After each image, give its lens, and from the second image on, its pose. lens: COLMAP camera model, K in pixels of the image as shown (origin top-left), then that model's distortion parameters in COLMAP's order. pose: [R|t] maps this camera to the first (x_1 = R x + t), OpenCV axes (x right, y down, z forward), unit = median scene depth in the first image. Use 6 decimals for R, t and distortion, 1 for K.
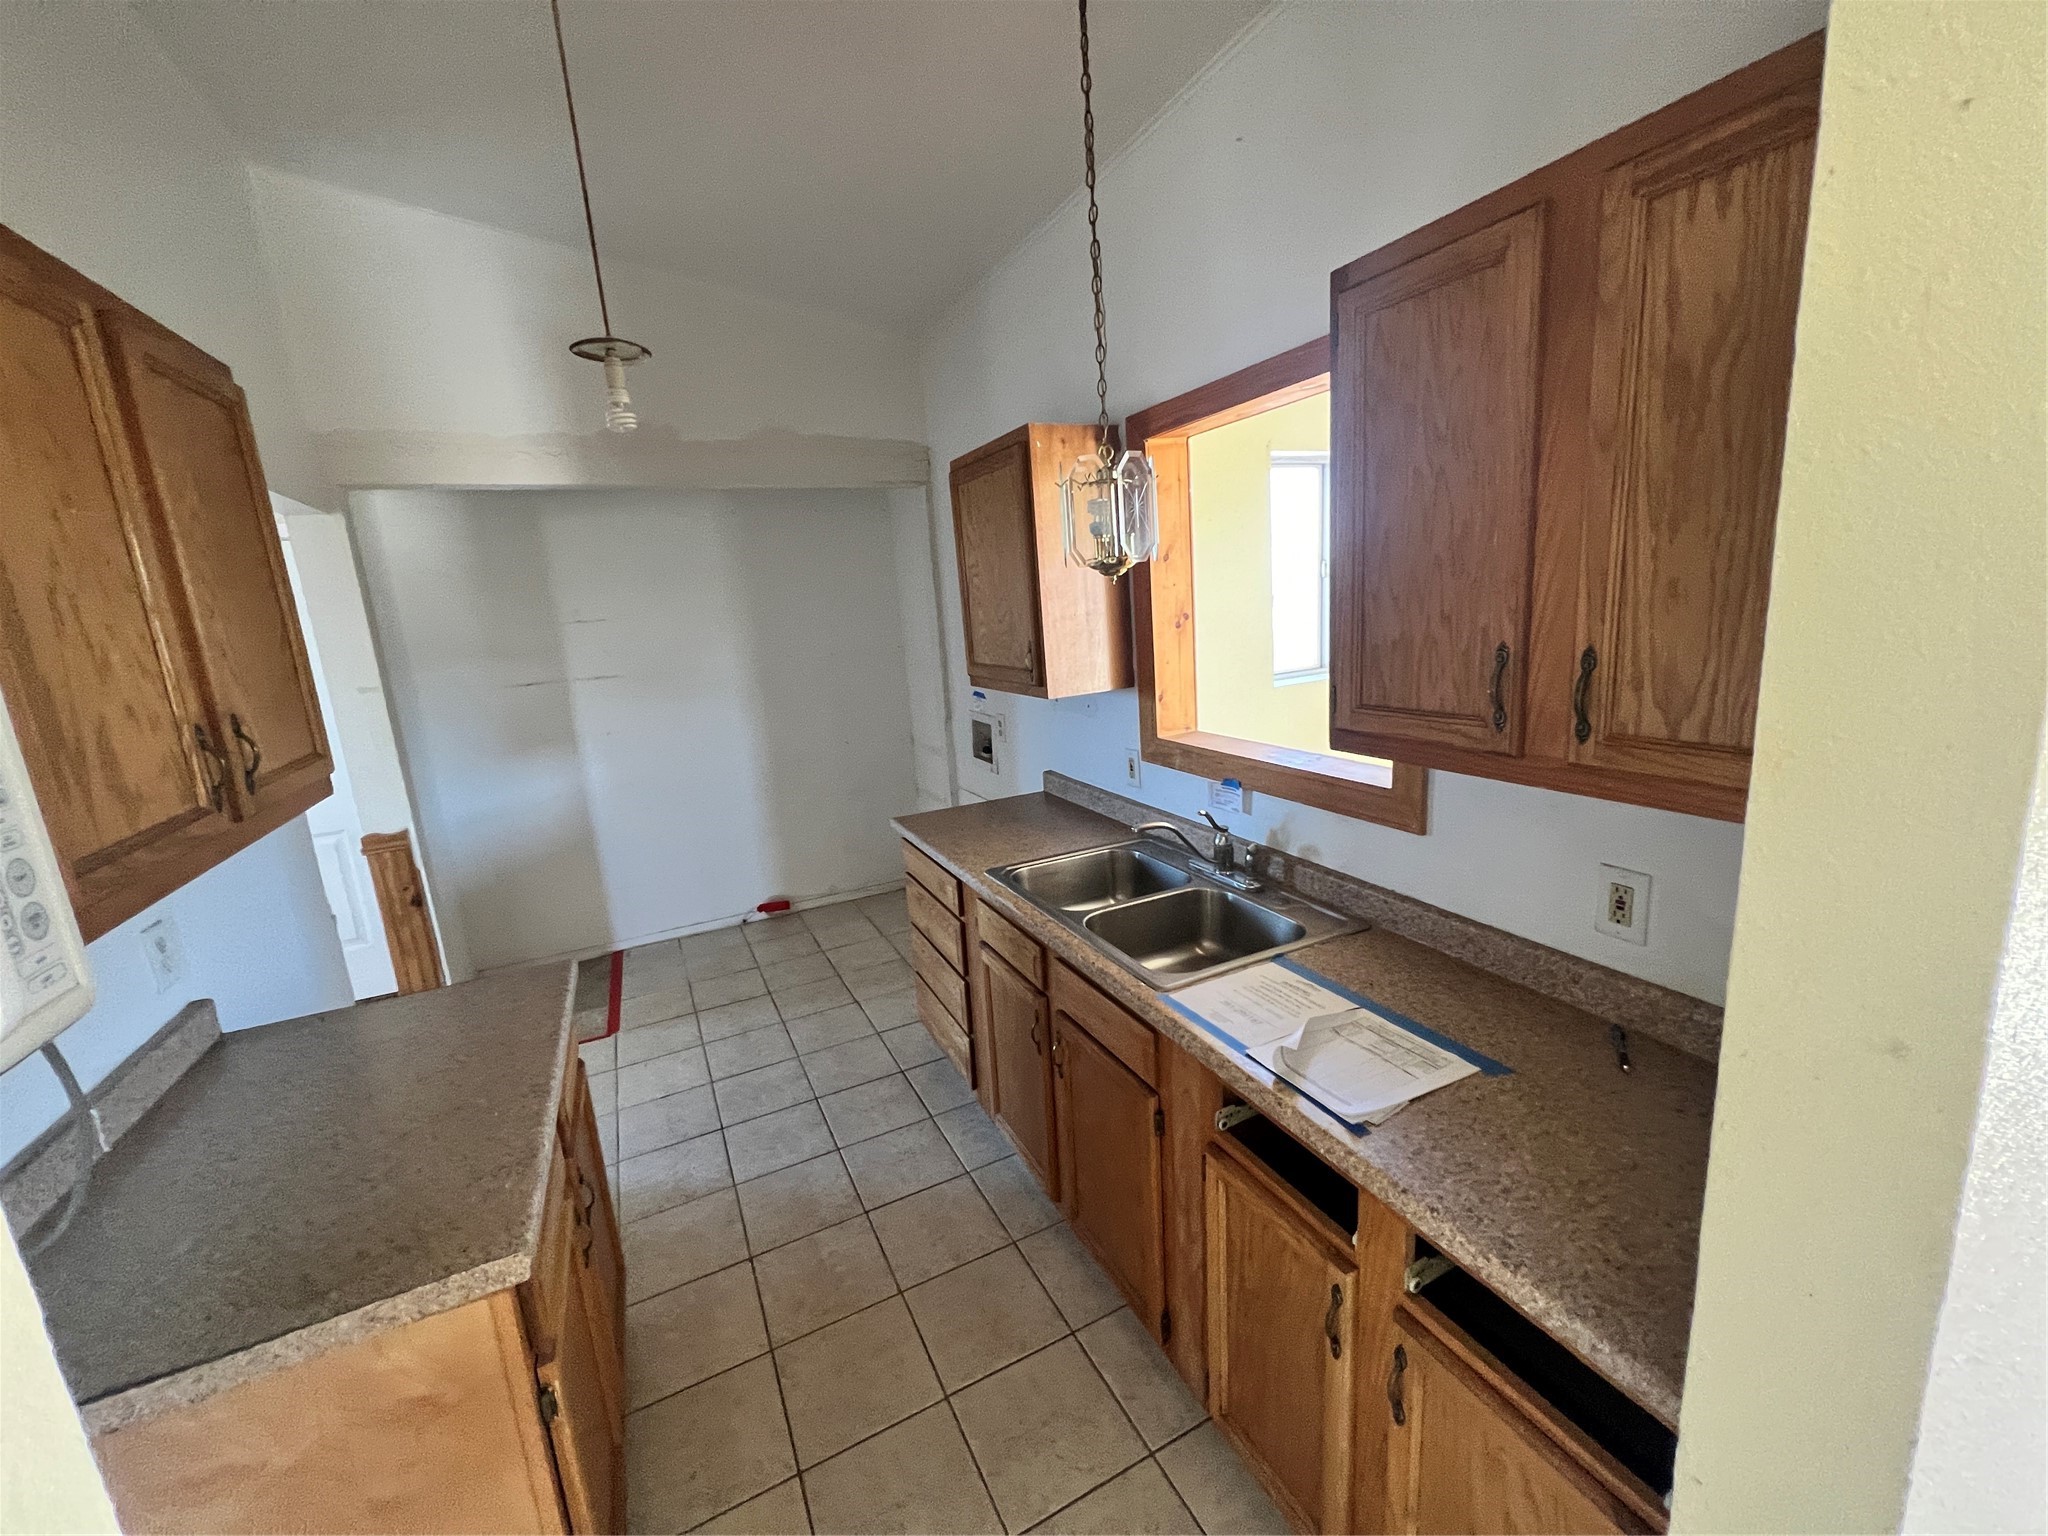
lens RADIAL K [[819.6, 0, 1027.8], [0, 819.6, 762.4], [0, 0, 1]] dist [-0.001732, 0.000103]
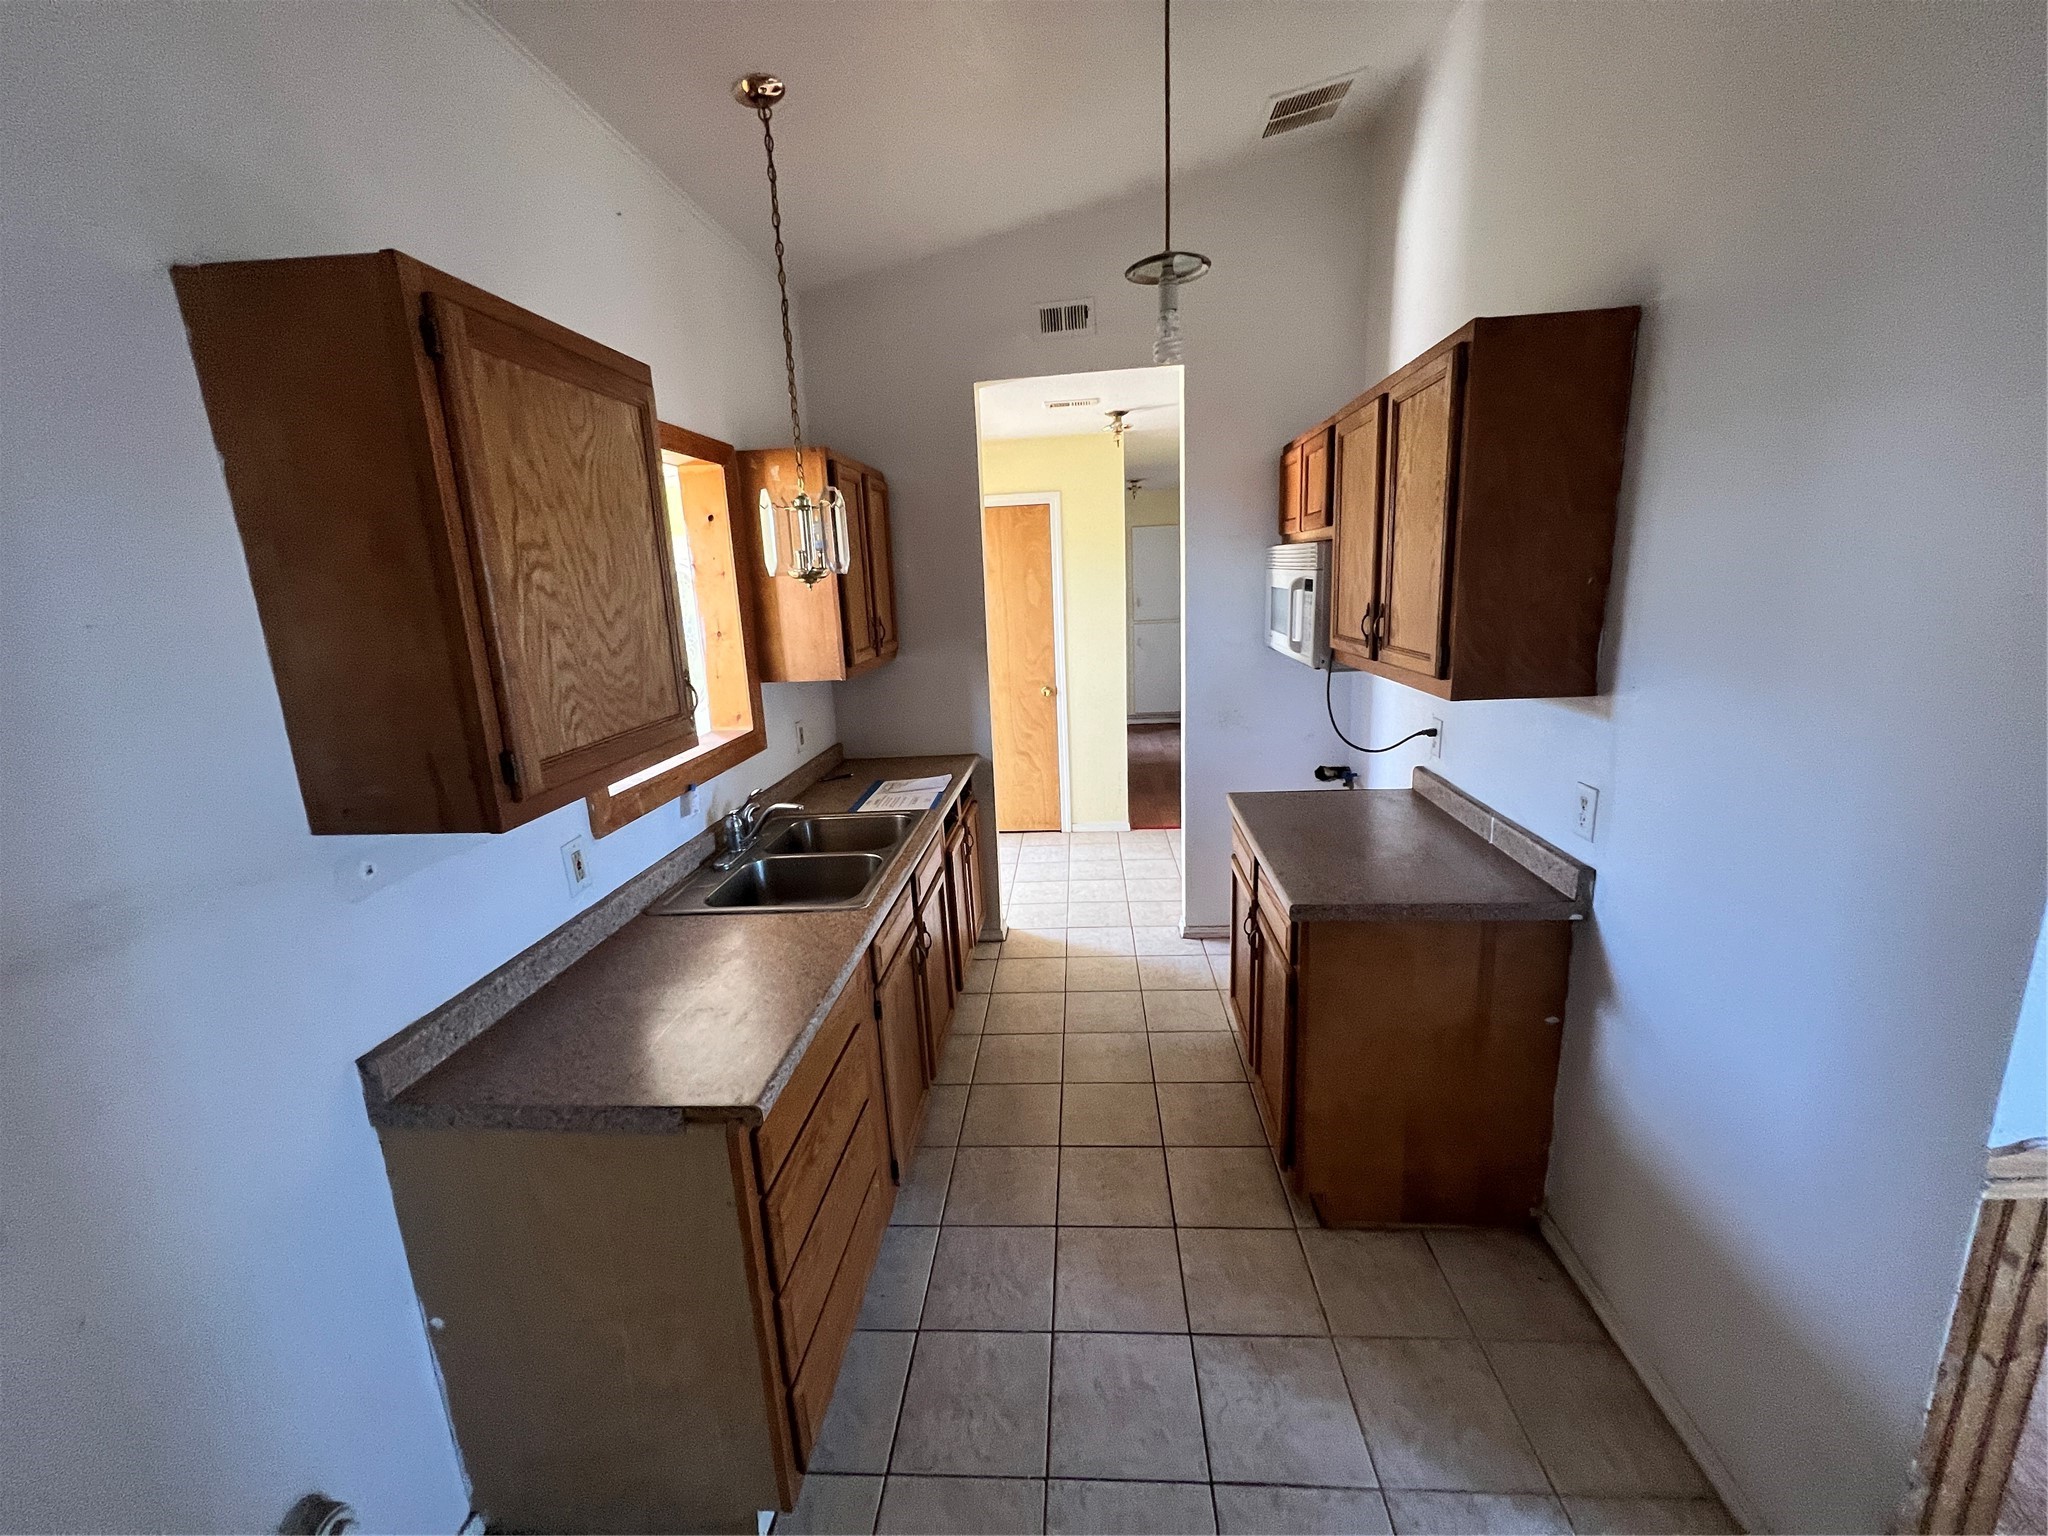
lens RADIAL K [[825.1, 0, 1035.4], [0, 825.1, 774.4], [0, 0, 1]] dist [0.001554, 0.000333]
pose [[-0.861112, -0.013087, 0.508247, -0.603191], [0.199779, 0.910548, 0.361927, -0.256605], [-0.467520, 0.413197, -0.781469, 1.423483]]
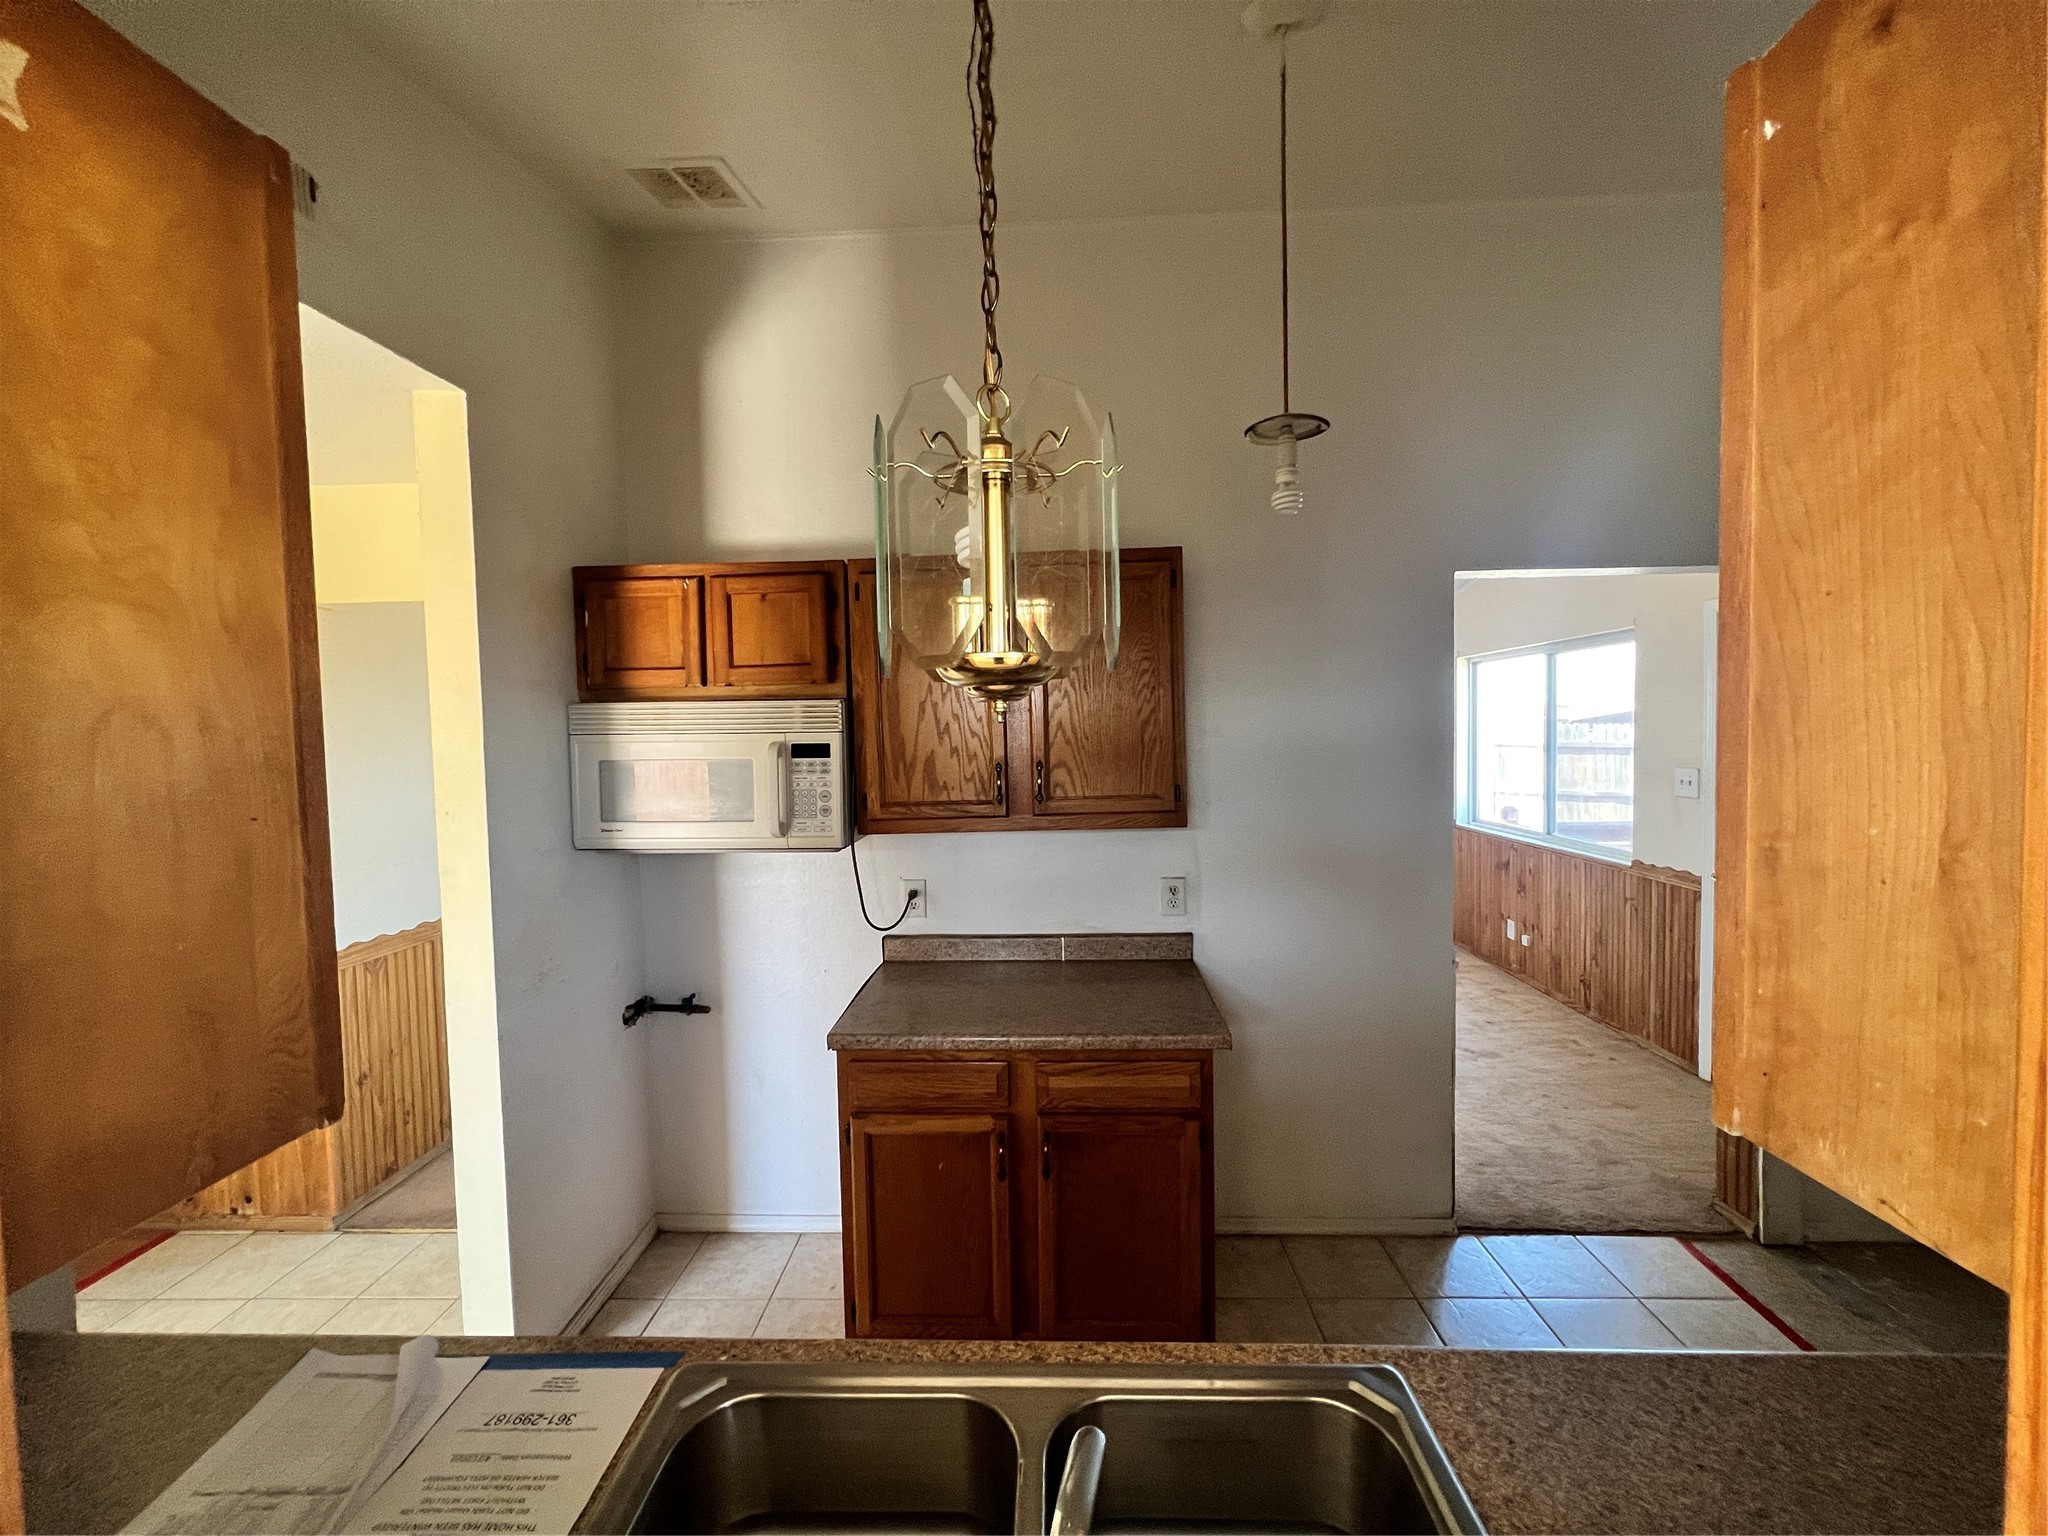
lens RADIAL K [[819.6, 0, 1027.8], [0, 819.6, 762.4], [0, 0, 1]] dist [-0.001732, 0.000103]
pose [[-0.474619, 0.117980, -0.872249, 0.332956], [-0.124877, 0.971926, 0.199413, -0.207697], [0.871288, 0.203569, -0.446561, 0.887735]]
